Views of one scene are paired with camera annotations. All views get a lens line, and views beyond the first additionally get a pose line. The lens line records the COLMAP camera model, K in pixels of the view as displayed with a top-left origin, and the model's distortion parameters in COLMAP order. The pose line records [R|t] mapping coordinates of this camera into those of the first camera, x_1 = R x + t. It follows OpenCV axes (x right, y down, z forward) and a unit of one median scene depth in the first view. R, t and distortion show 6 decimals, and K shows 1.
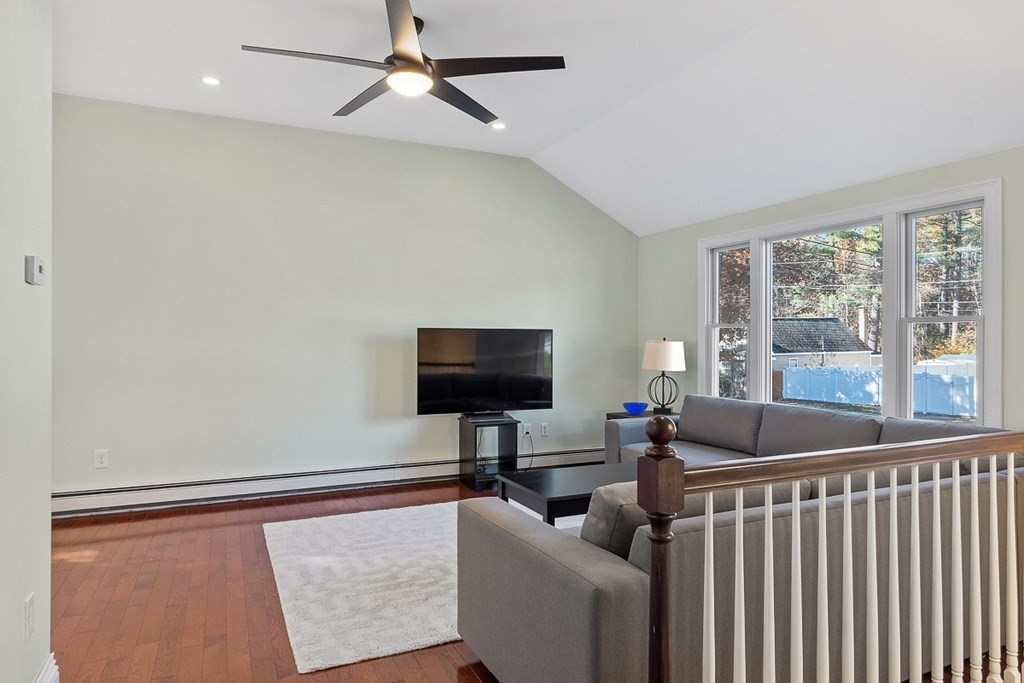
lens RADIAL K [[635.9, 0, 512.0], [0, 635.9, 341.5], [0, 0, 1]] dist [0.001077, 0.000588]
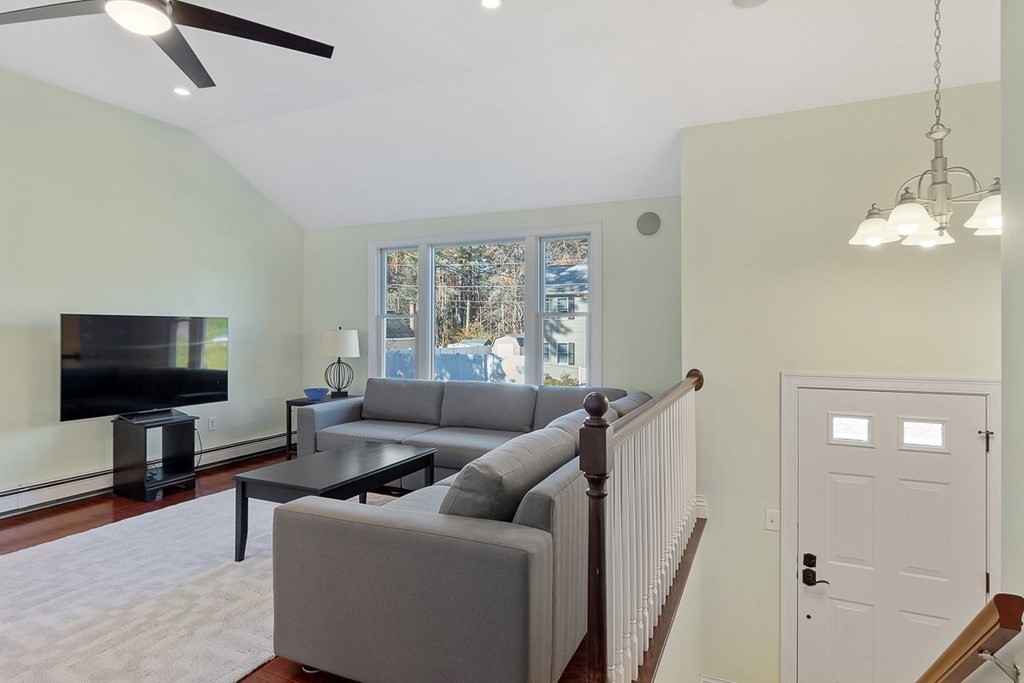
lens RADIAL K [[560.3, 0, 511.8], [0, 560.3, 330.9], [0, 0, 1]] dist [-0.001304, 0.000041]
pose [[0.765068, -0.002458, 0.643945, -0.157696], [0.001391, 0.999997, 0.002164, -0.000508], [-0.643948, -0.000760, 0.765069, 0.081743]]
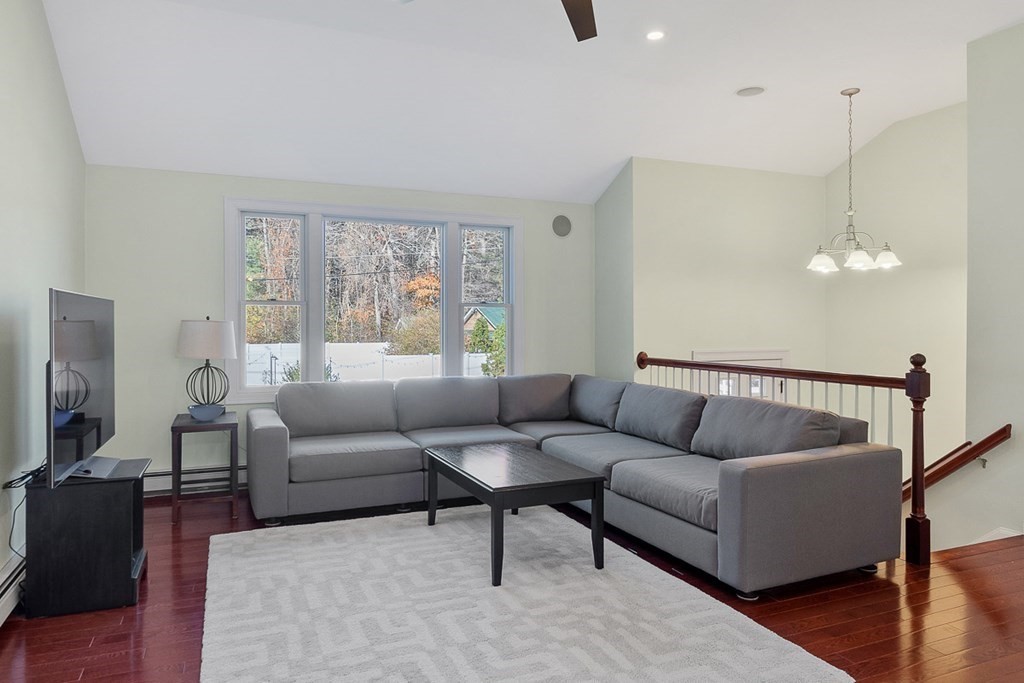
lens RADIAL K [[646.1, 0, 512.0], [0, 646.1, 341.5], [0, 0, 1]] dist [-0.016135, 0.000099]
pose [[0.031062, -0.028377, 0.999115, -0.541060], [0.002237, 0.999596, 0.028321, 0.003600], [-0.999515, 0.001356, 0.031113, 0.632160]]
